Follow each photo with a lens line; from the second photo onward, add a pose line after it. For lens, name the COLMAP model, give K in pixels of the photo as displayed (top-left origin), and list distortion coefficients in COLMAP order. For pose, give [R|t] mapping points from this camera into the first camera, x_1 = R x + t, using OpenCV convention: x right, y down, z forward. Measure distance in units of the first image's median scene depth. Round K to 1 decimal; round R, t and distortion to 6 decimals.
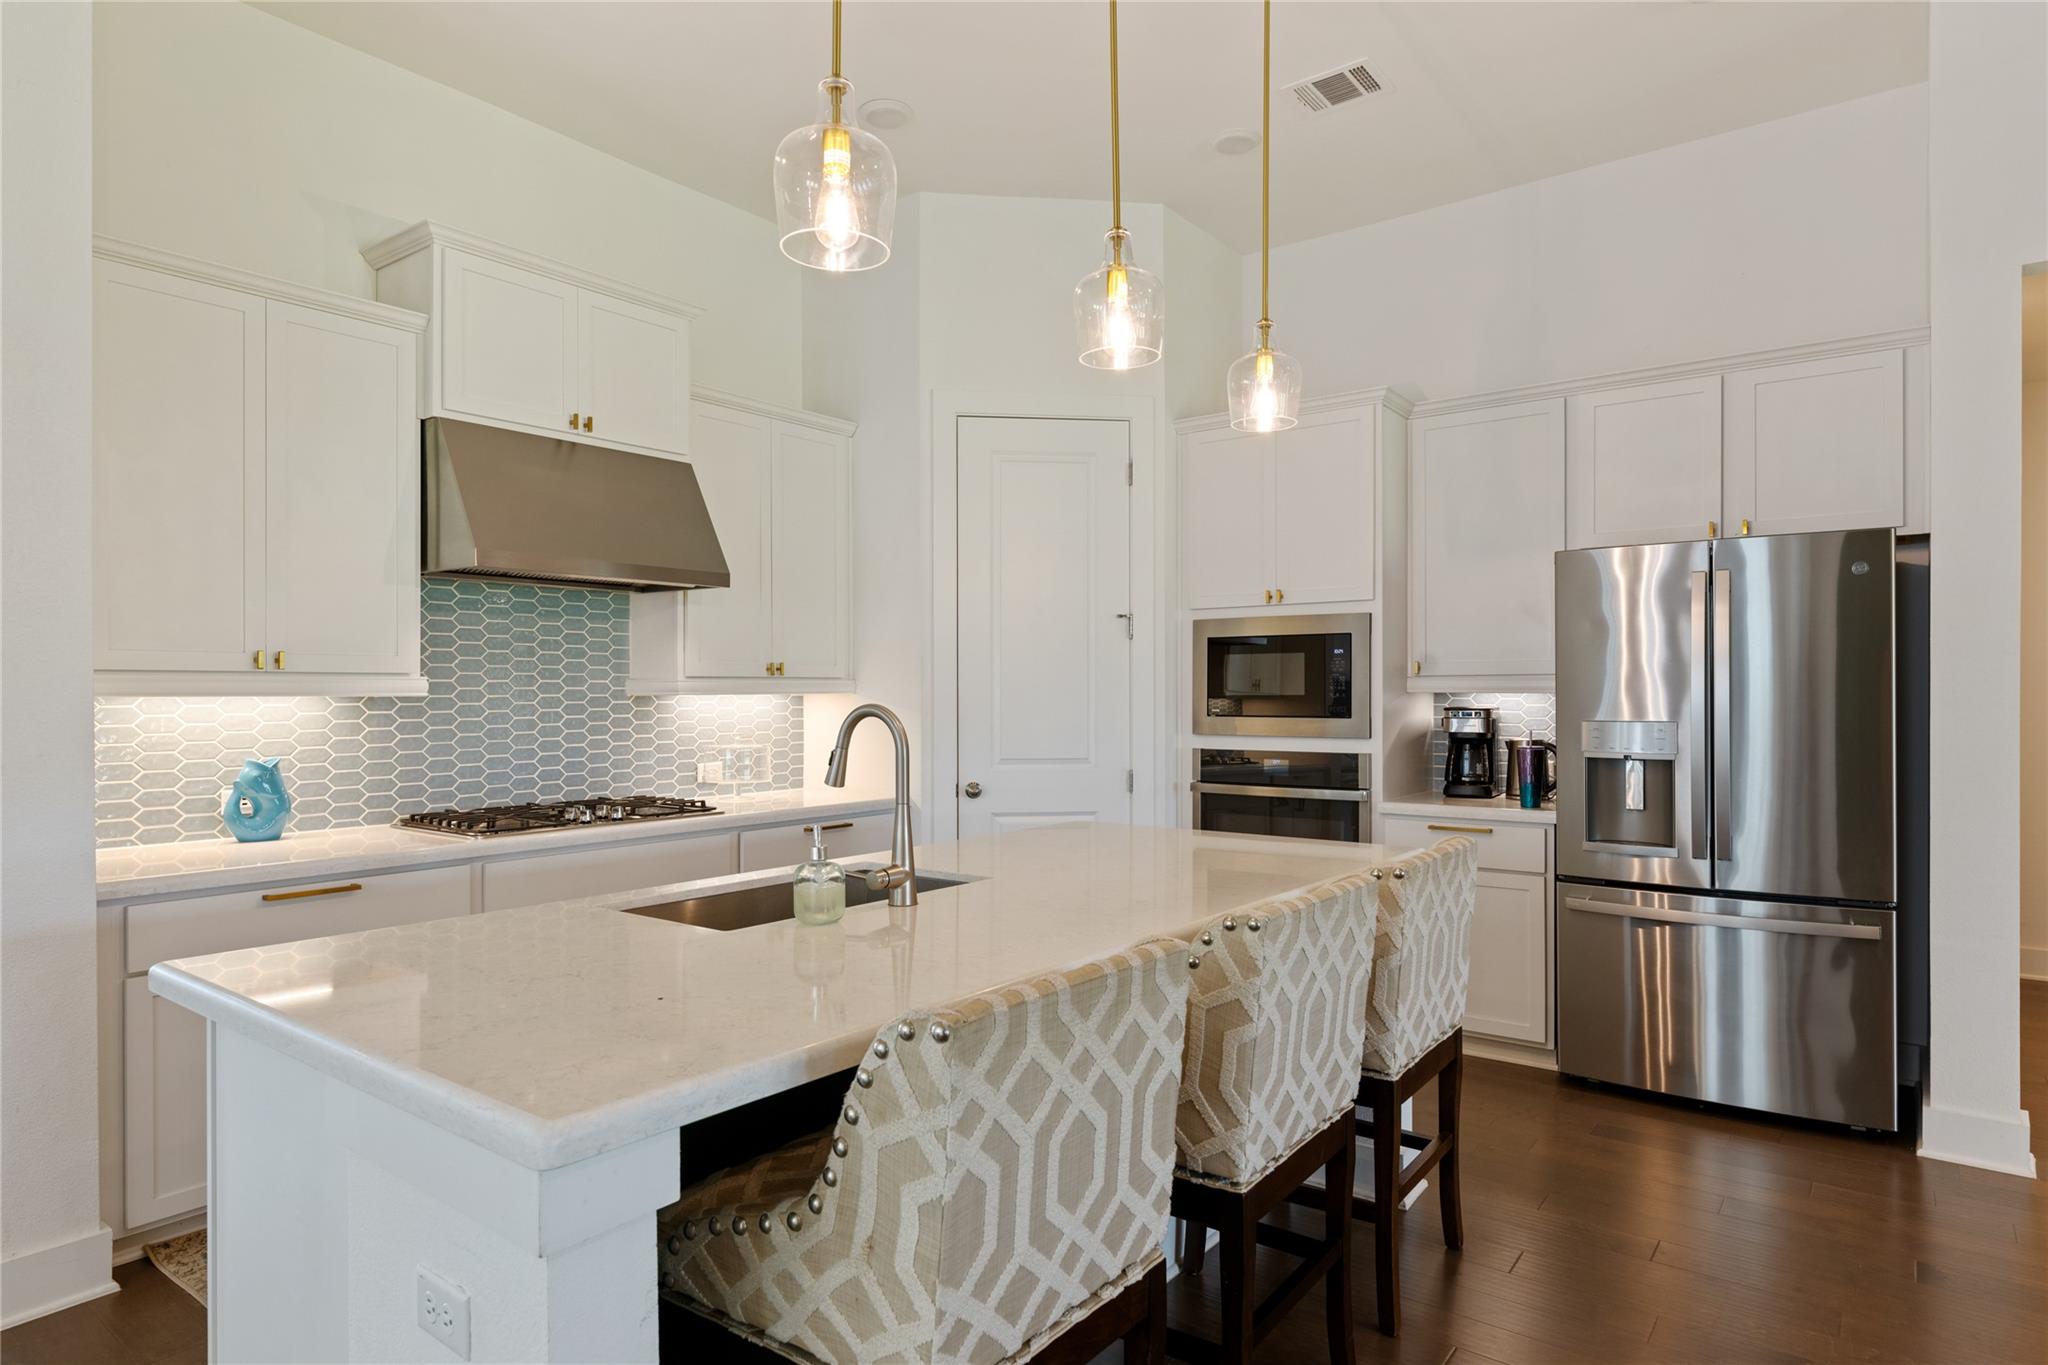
lens RADIAL K [[1152.4, 0, 1013.3], [0, 1152.4, 673.4], [0, 0, 1]] dist [0.032615, 0.000251]
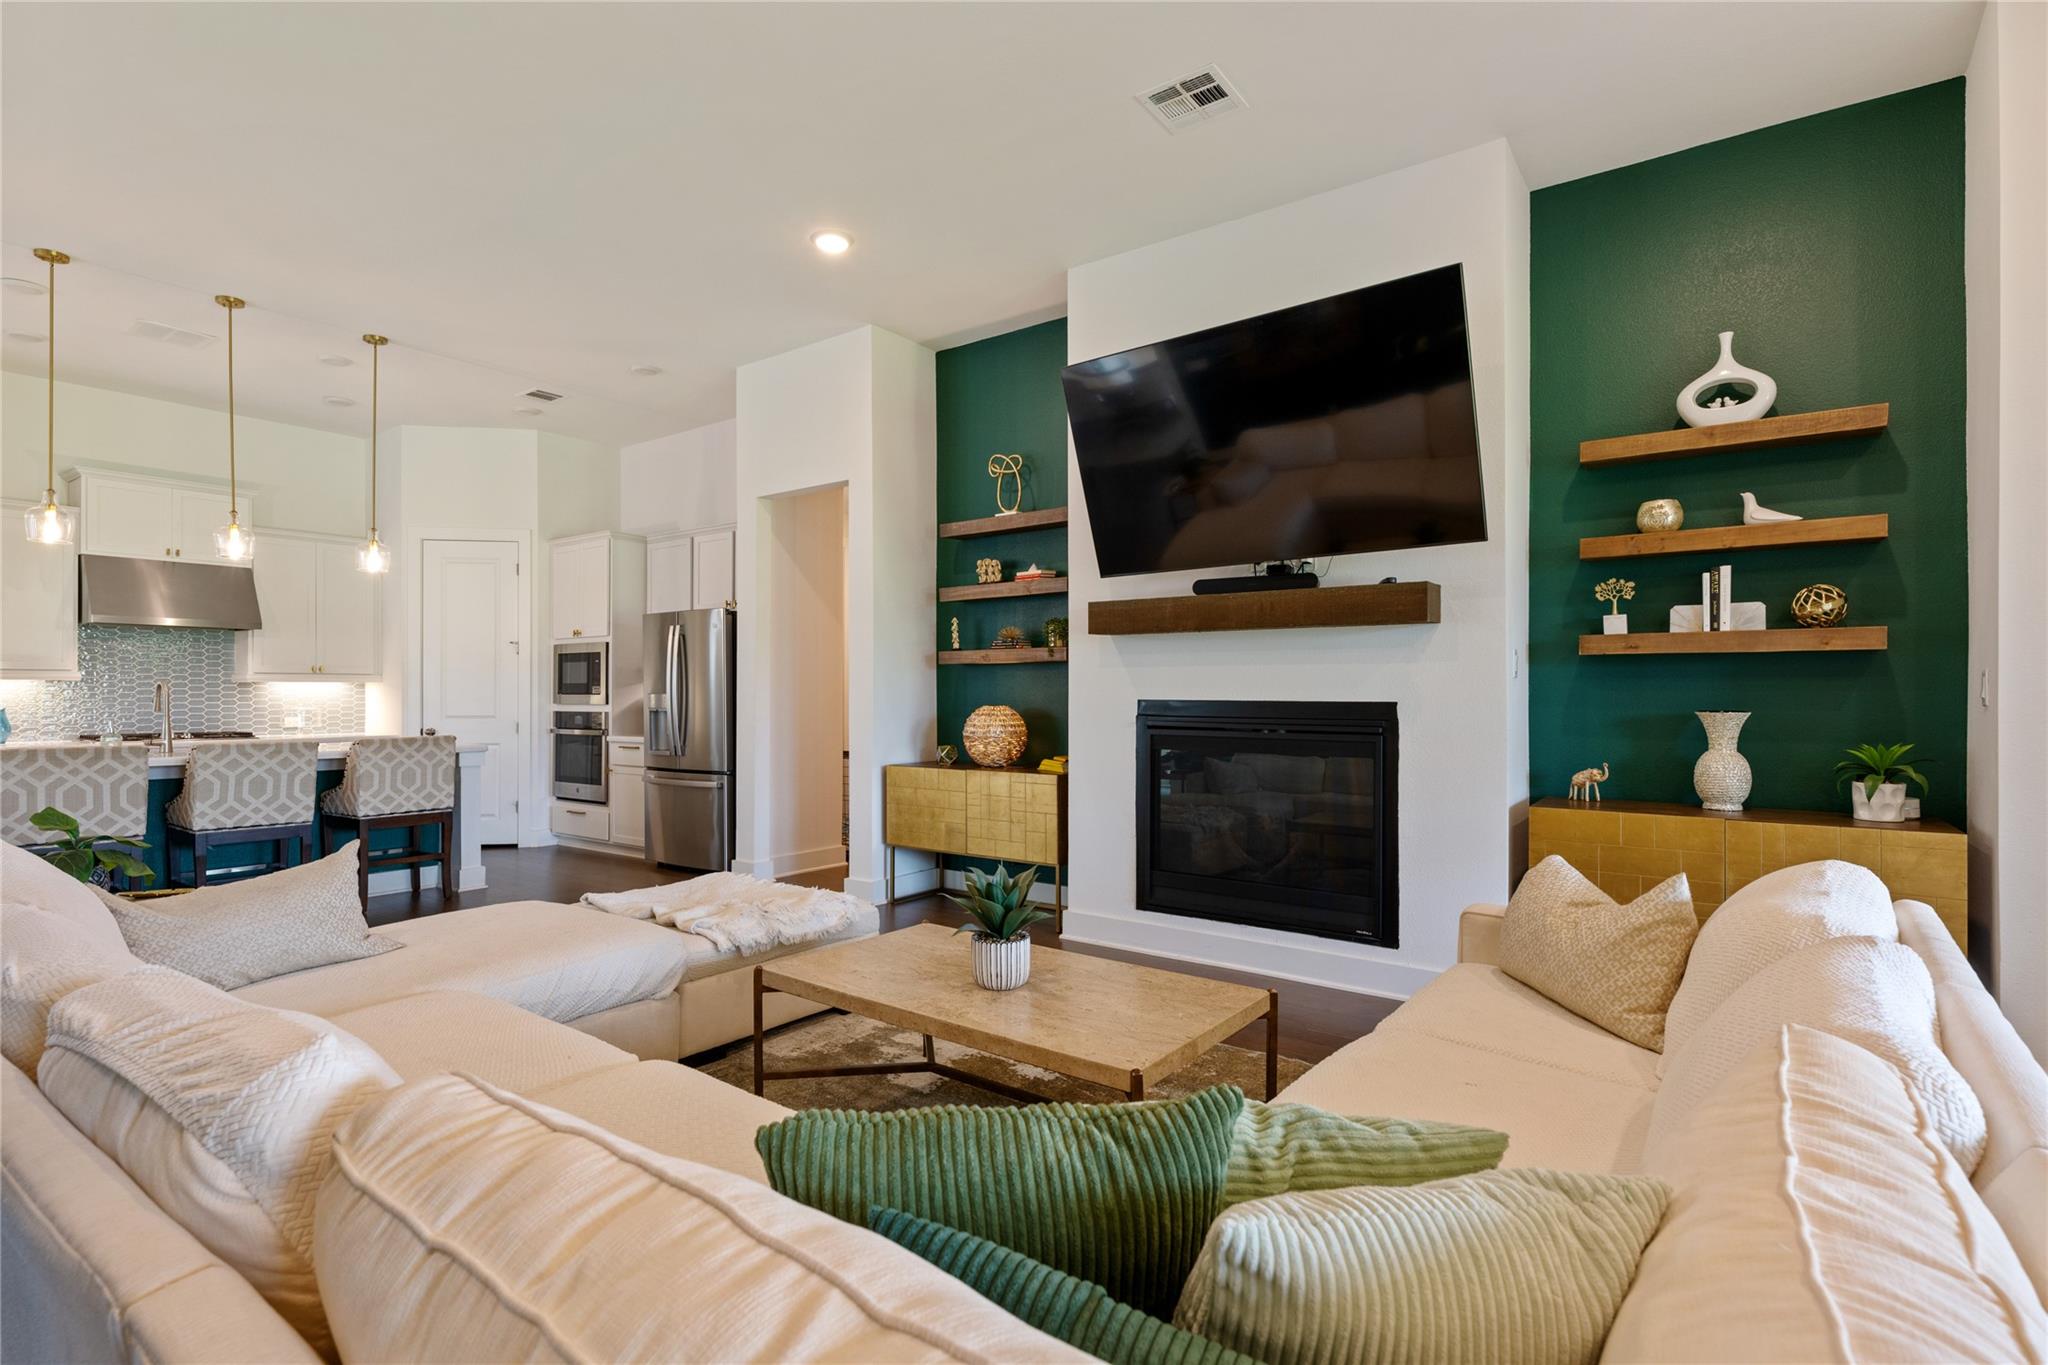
lens RADIAL K [[973.2, 0, 1020.7], [0, 973.2, 690.6], [0, 0, 1]] dist [-0.001882, -0.000083]
pose [[0.999394, 0.001781, 0.034756, 0.972825], [-0.002266, 0.999901, 0.013897, 0.007197], [-0.034727, -0.013967, 0.999299, -0.726455]]
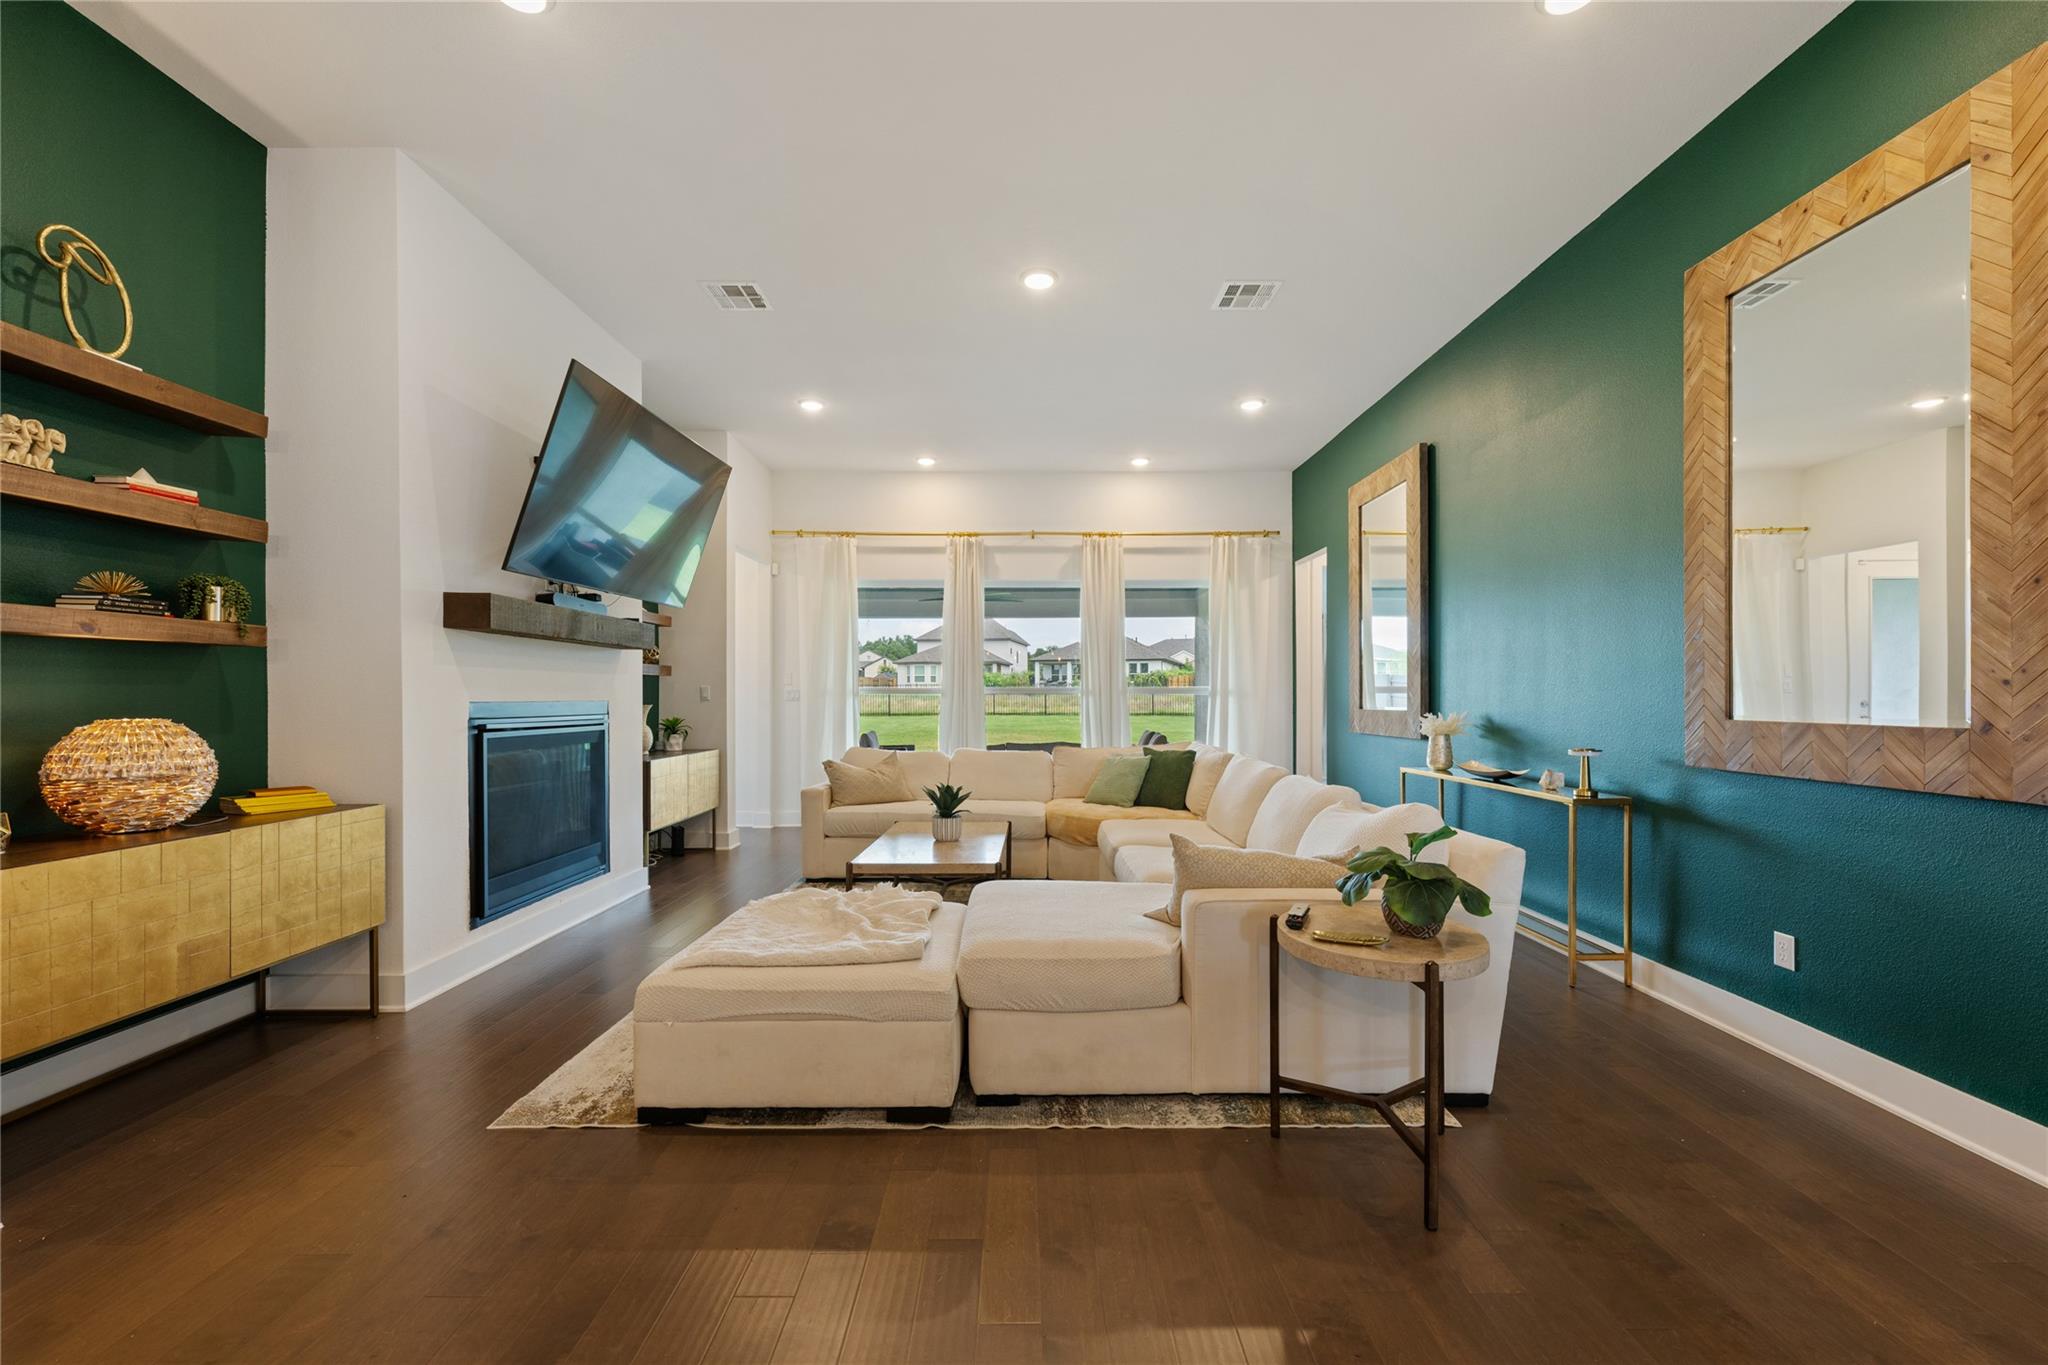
lens RADIAL K [[810.5, 0, 1026.8], [0, 810.5, 698.0], [0, 0, 1]] dist [0.000125, -0.000176]
pose [[-0.618939, 0.000206, 0.785439, 0.152809], [-0.009702, 0.999922, -0.007907, 0.028519], [-0.785379, -0.012514, -0.618889, 0.393204]]
